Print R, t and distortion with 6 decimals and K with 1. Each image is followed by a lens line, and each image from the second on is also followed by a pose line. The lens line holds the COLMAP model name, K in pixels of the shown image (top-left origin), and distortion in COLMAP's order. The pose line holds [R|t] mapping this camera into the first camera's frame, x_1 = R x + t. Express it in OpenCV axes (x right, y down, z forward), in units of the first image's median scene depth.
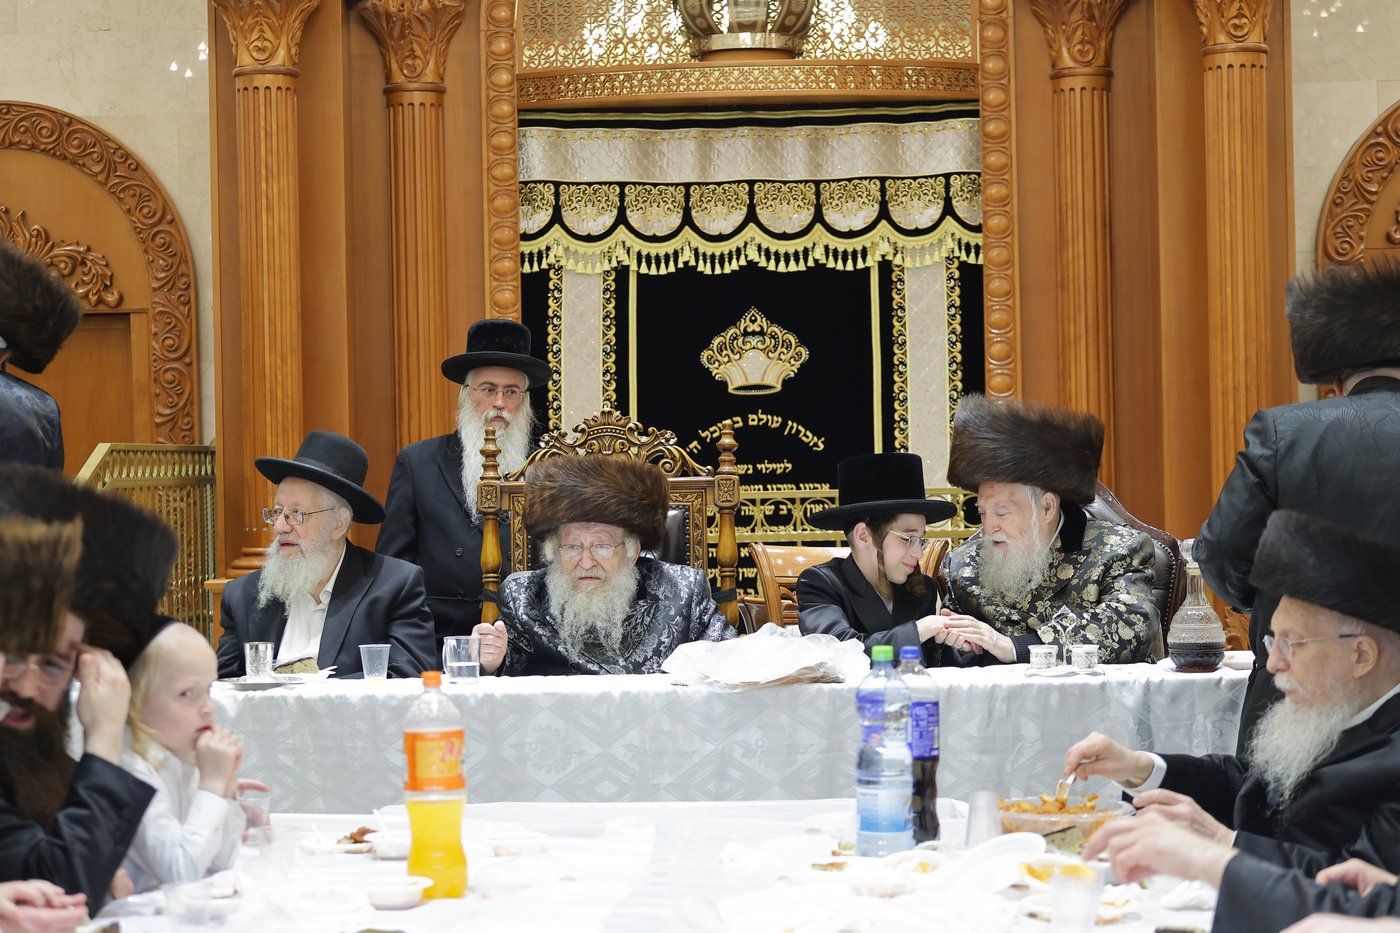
lens RADIAL K [[2802.7, 0, 700.0], [0, 2802.7, 466.5], [0, 0, 1]] dist [-0.001746, -0.078538]
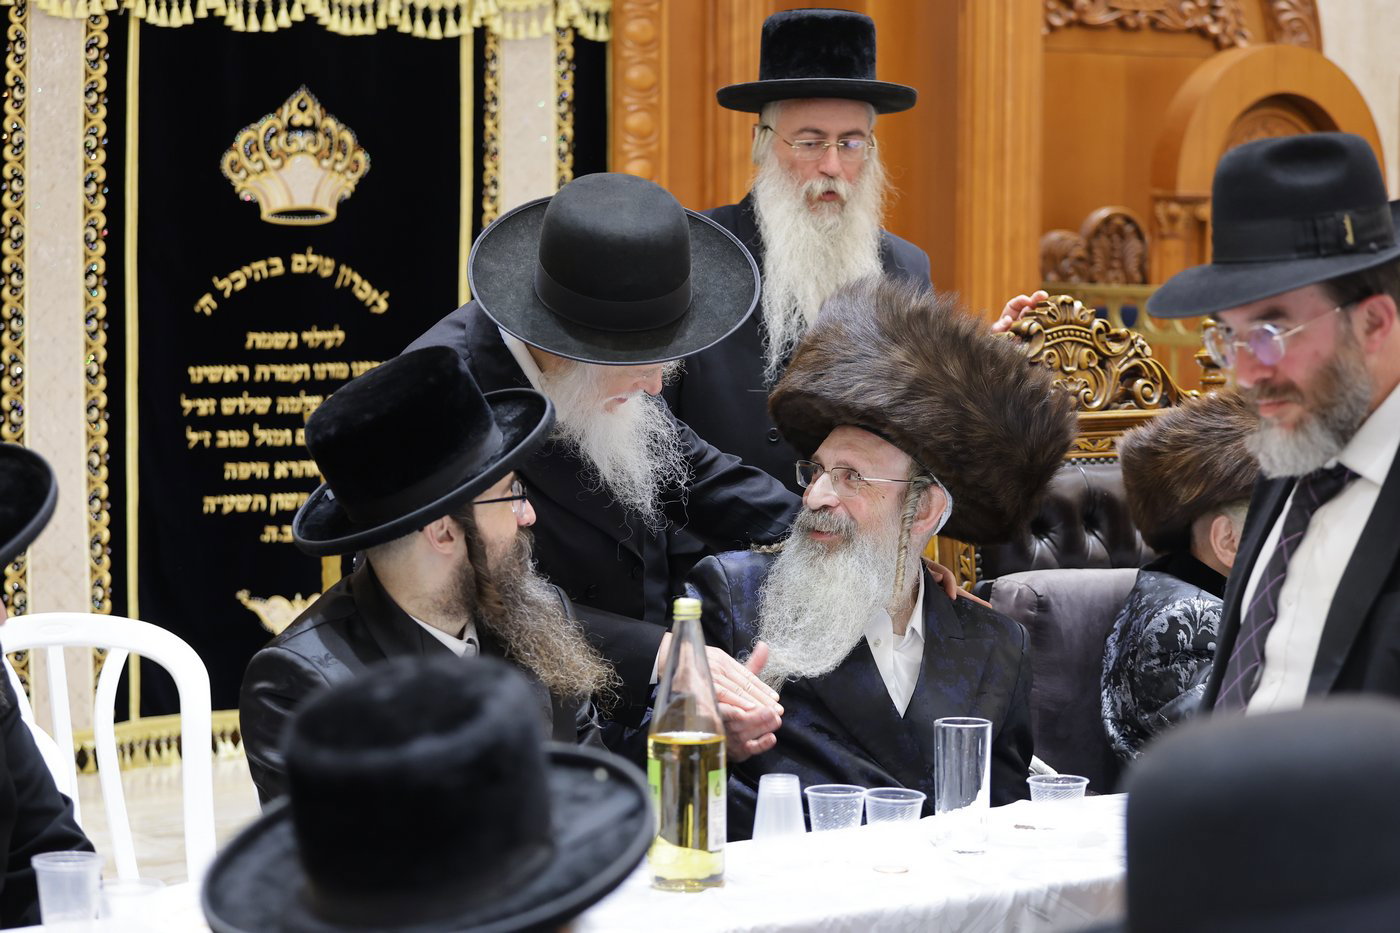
lens RADIAL K [[3465.7, 0, 700.0], [0, 3465.7, 466.5], [0, 0, 1]] dist [0.030102, -0.115058]
pose [[0.793665, -0.017214, 0.608112, -0.390963], [-0.022092, 0.998125, 0.057087, -0.017614], [-0.607954, -0.058742, 0.791796, 0.313958]]
